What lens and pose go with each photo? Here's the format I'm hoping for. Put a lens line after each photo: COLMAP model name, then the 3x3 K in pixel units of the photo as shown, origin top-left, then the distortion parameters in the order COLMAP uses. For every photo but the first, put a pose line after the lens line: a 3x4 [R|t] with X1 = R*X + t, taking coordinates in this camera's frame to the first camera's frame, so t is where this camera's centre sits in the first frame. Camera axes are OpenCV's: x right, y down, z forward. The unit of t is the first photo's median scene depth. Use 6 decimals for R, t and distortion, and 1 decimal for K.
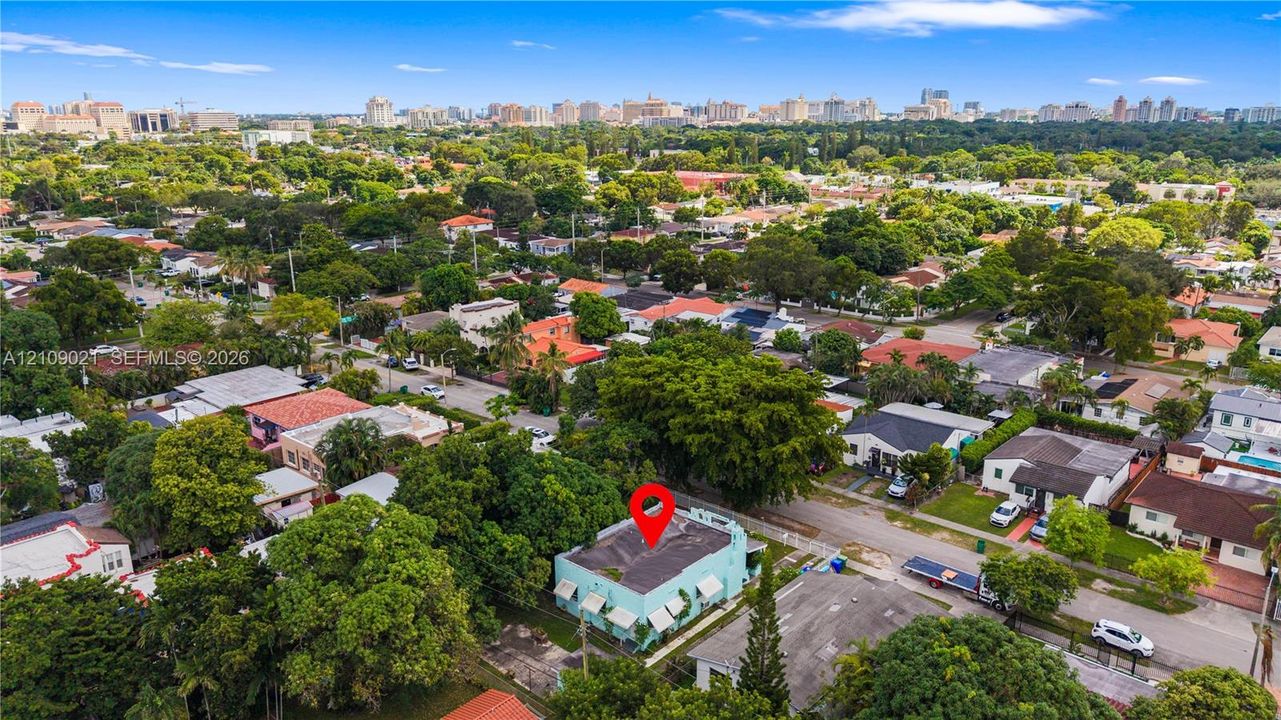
lens RADIAL K [[828.6, 0, 640.5], [0, 828.6, 360.0], [0, 0, 1]] dist [0.038678, -0.042456]
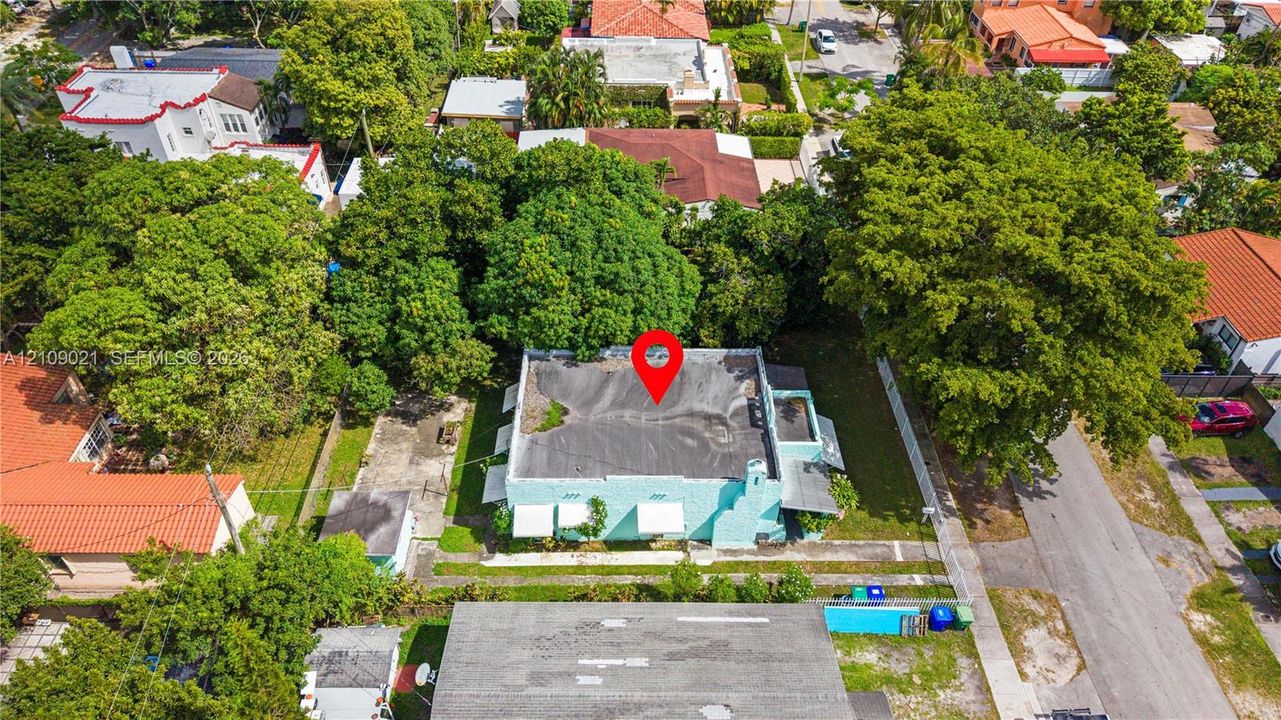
lens RADIAL K [[828.6, 0, 640.5], [0, 828.6, 360.0], [0, 0, 1]] dist [0.038678, -0.042456]
pose [[0.684100, 0.506705, -0.524649, 0.289229], [-0.228502, 0.831976, 0.505572, -0.107514], [0.692672, -0.225979, 0.684938, 0.525352]]
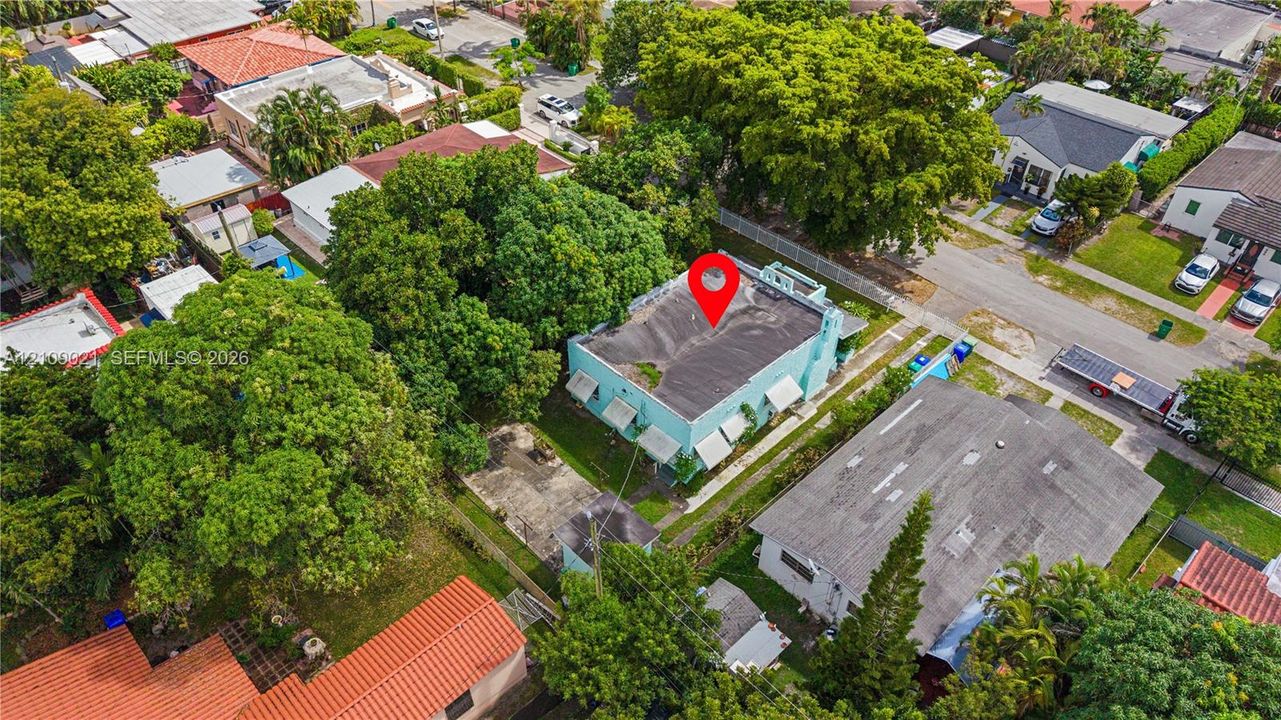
lens RADIAL K [[828.6, 0, 640.5], [0, 828.6, 360.0], [0, 0, 1]] dist [0.038678, -0.042456]
pose [[0.997507, 0.060425, -0.036446, -0.013124], [-0.038743, 0.900640, 0.432835, -0.046501], [0.058979, -0.430344, 0.900736, 0.319603]]
